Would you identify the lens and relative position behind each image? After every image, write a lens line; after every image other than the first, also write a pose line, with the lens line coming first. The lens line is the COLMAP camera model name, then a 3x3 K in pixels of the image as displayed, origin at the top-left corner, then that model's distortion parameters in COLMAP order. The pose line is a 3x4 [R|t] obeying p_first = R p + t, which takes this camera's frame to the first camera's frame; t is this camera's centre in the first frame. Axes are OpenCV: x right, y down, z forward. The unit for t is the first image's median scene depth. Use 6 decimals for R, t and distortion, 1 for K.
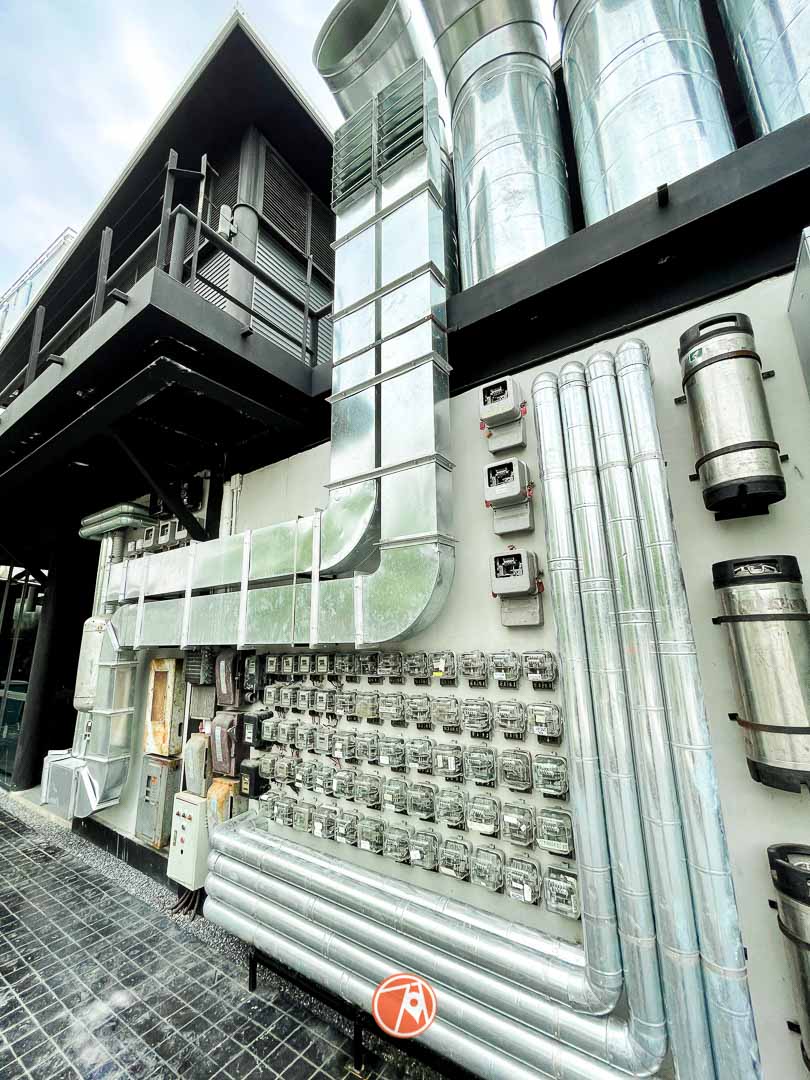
lens RADIAL K [[431.6, 0, 405.0], [0, 431.6, 540.0], [0, 0, 1]] dist [0.001613, 0.000049]
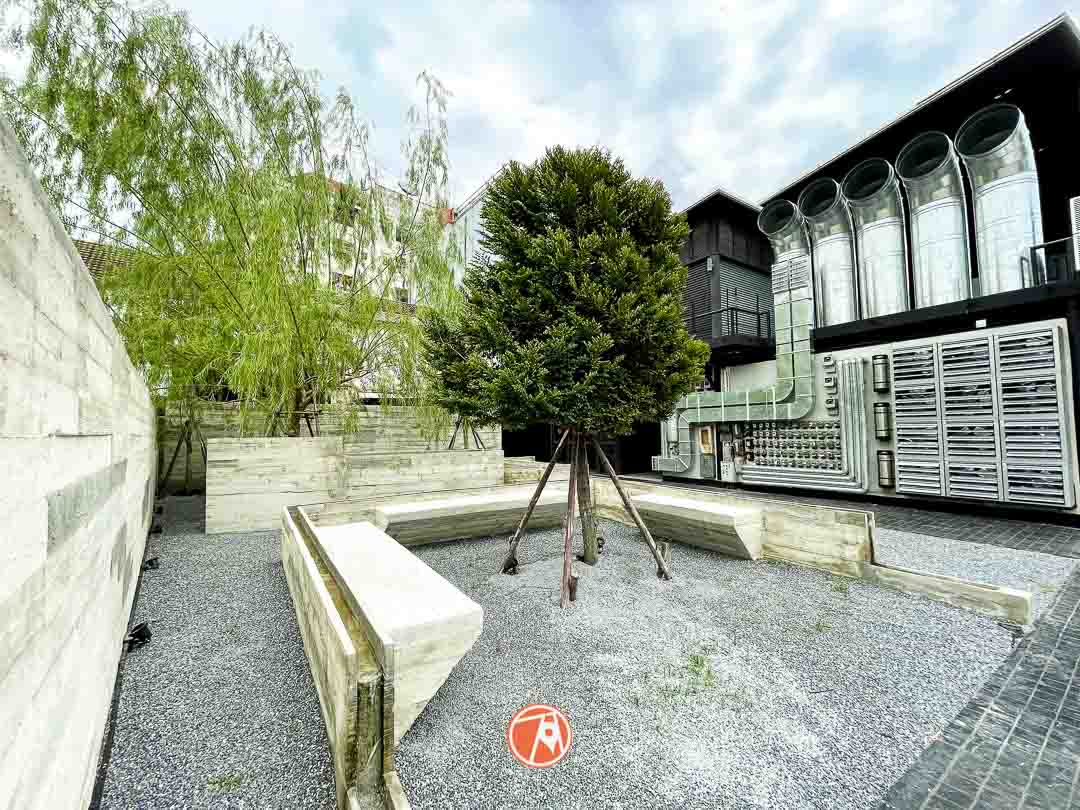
lens RADIAL K [[431.6, 0, 540.0], [0, 431.6, 405.0], [0, 0, 1]] dist [0.001613, 0.000049]
pose [[0.925488, -0.009012, -0.378670, -0.724175], [0.069249, 0.986893, 0.145760, -0.655002], [0.372393, -0.161122, 0.913982, -3.604931]]
